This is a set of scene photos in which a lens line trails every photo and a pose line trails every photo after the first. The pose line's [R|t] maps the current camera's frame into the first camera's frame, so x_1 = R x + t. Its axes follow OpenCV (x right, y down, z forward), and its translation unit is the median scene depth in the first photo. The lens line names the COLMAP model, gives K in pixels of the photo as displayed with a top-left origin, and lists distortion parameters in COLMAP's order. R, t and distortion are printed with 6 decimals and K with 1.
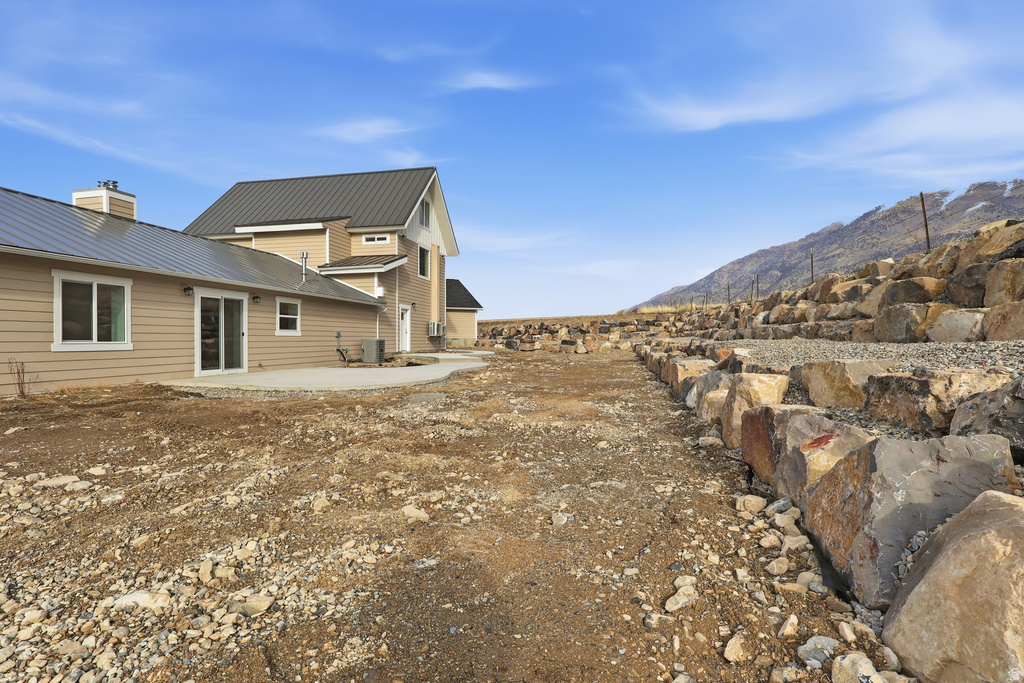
lens RADIAL K [[483.2, 0, 512.0], [0, 483.2, 341.5], [0, 0, 1]] dist [-0.002142, 0.000519]
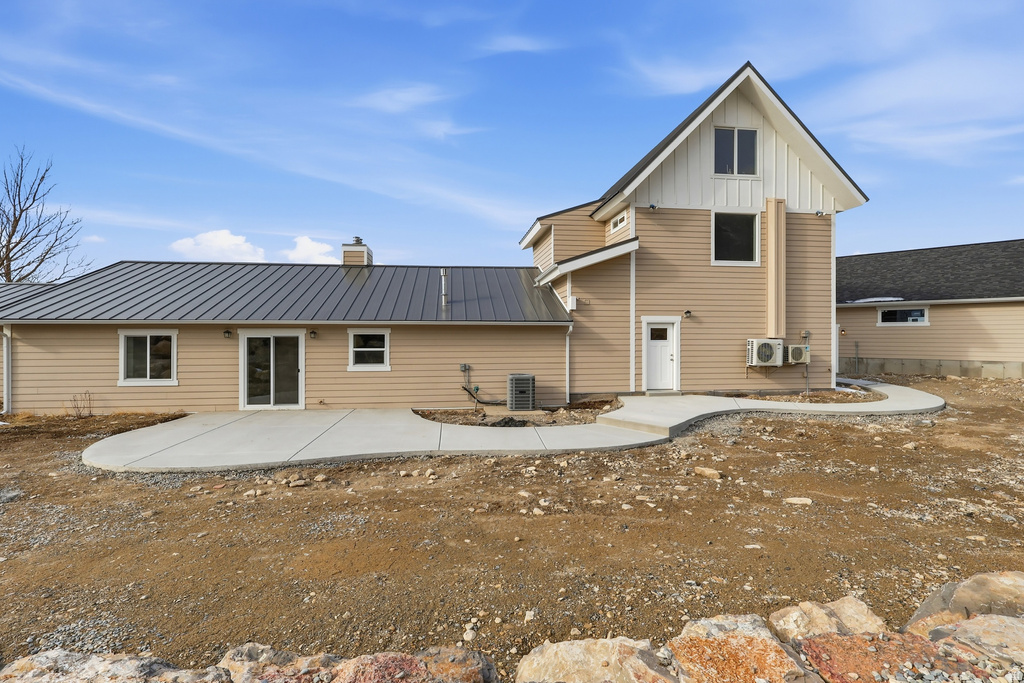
lens RADIAL K [[471.9, 0, 512.0], [0, 471.9, 341.5], [0, 0, 1]] dist [-0.002515, -0.000674]
pose [[0.334366, 0.019144, -0.942249, 0.499125], [-0.003863, 0.999813, 0.018943, -0.093835], [0.942435, -0.002694, 0.334378, 1.068071]]
